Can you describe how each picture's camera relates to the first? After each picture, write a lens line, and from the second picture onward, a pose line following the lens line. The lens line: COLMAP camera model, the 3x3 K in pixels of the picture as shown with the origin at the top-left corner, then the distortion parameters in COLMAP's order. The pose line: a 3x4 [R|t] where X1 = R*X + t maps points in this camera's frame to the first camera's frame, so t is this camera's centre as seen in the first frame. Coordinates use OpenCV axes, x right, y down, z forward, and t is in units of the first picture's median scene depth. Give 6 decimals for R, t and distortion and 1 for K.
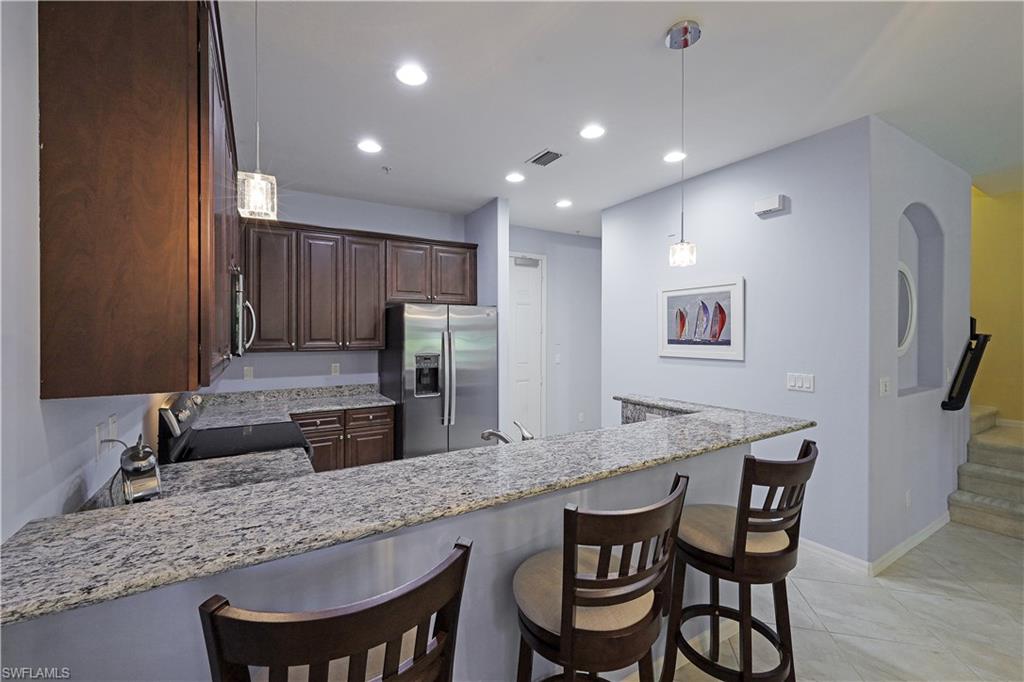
lens RADIAL K [[417.9, 0, 516.8], [0, 417.9, 341.0], [0, 0, 1]] dist [-0.000890, 0.000520]
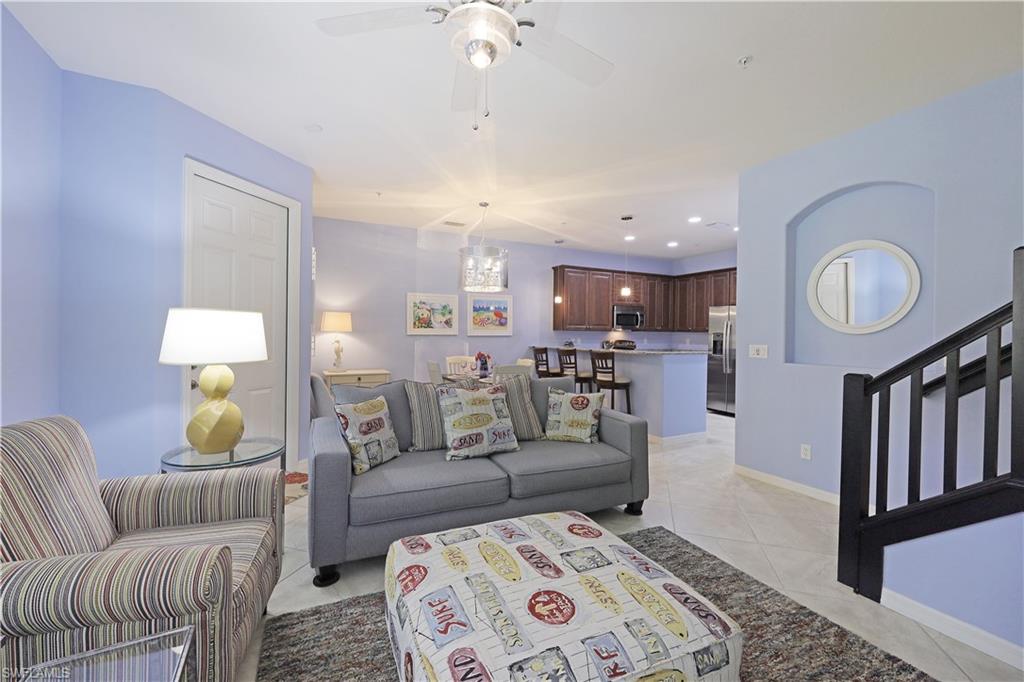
lens RADIAL K [[417.9, 0, 510.6], [0, 417.9, 338.3], [0, 0, 1]] dist [-0.000890, 0.000520]
pose [[-0.086845, 0.011758, -0.996152, 1.737448], [-0.025604, 0.999574, 0.014030, 0.050781], [0.995893, 0.026724, -0.086507, 0.226382]]
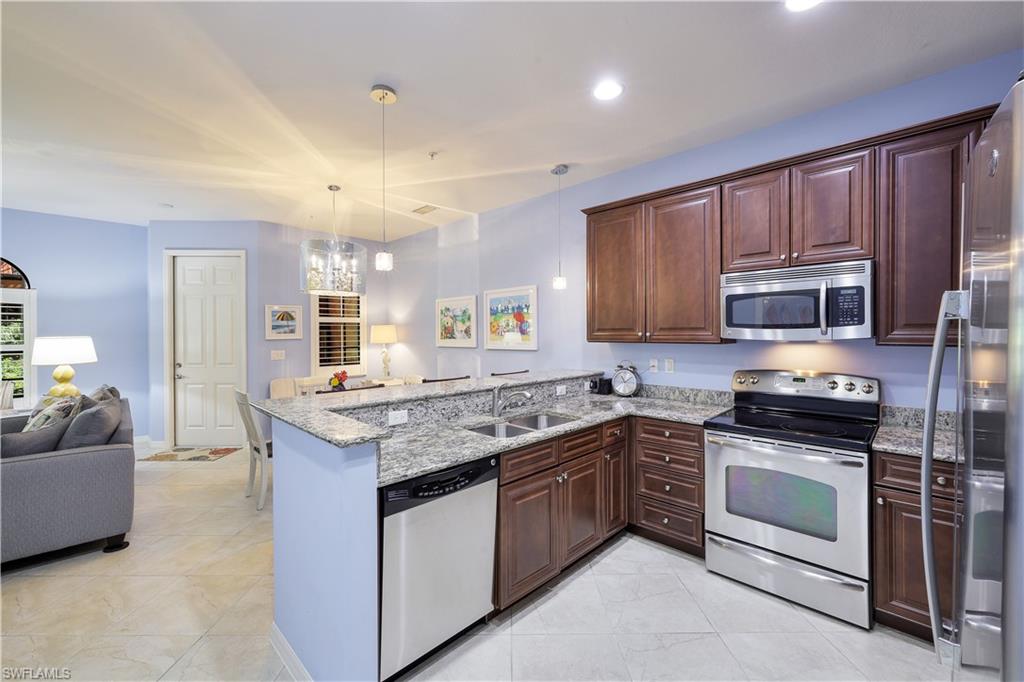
lens RADIAL K [[417.9, 0, 512.0], [0, 417.9, 338.9], [0, 0, 1]] dist [-0.000890, 0.000520]
pose [[-0.976748, 0.008216, -0.214231, 0.156670], [0.001662, 0.999526, 0.030755, -0.002408], [0.214382, 0.029684, -0.976299, 1.201285]]
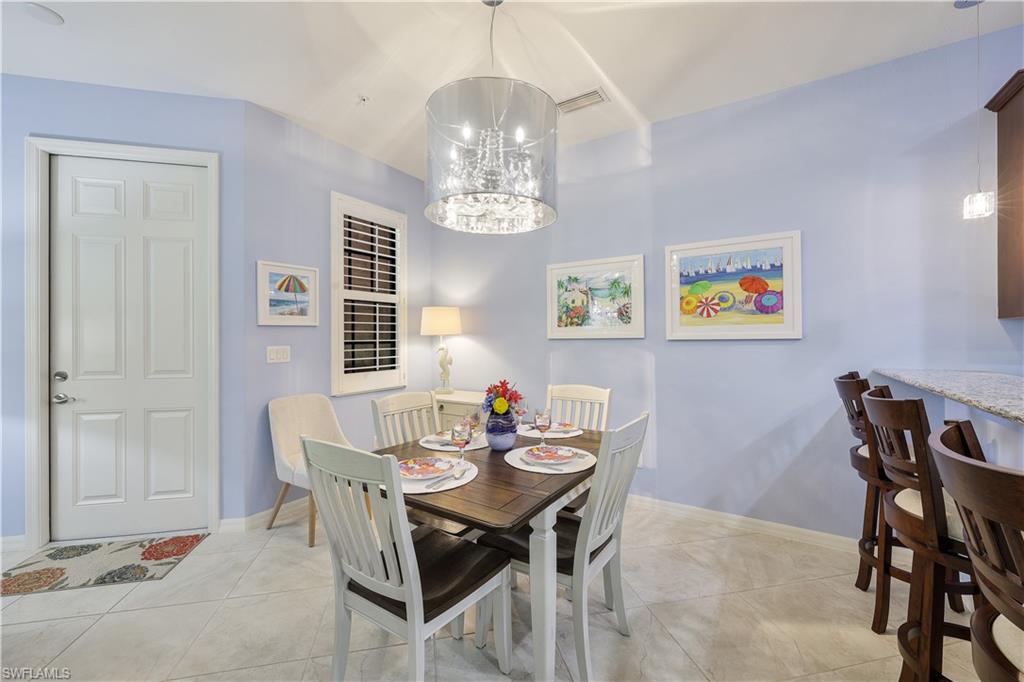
lens RADIAL K [[417.9, 0, 510.3], [0, 417.9, 339.7], [0, 0, 1]] dist [-0.000890, 0.000520]
pose [[-0.908927, 0.007391, -0.416889, 0.578276], [-0.001557, 0.999776, 0.021120, 0.052990], [0.416952, 0.019846, -0.908712, 0.503527]]
